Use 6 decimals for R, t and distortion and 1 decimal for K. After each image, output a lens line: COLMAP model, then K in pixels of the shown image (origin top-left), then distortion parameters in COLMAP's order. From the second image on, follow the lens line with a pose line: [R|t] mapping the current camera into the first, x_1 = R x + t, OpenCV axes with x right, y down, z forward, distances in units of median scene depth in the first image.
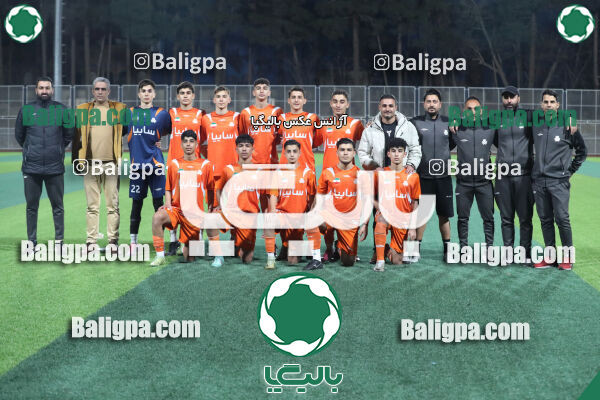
lens RADIAL K [[2479.4, 0, 284.4], [0, 2479.4, 199.8], [0, 0, 1]] dist [-7.880063, 5.137509]
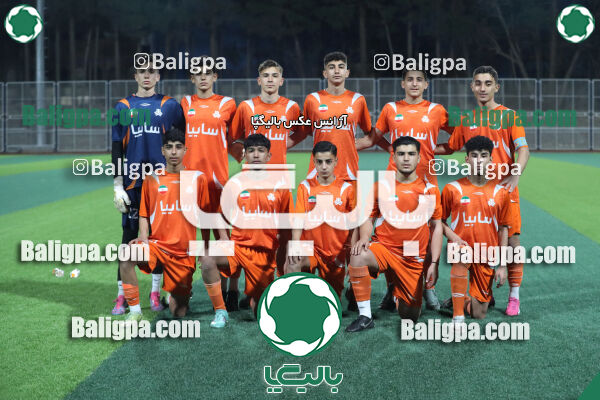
lens RADIAL K [[2376.7, 0, 301.1], [0, 2376.7, 216.3], [0, 0, 1]] dist [-5.484914, -2.624916]
pose [[0.999853, -0.007895, 0.015232, -0.007841], [0.007750, 0.999924, 0.009561, -0.003396], [-0.015306, -0.009442, 0.999838, 0.115366]]
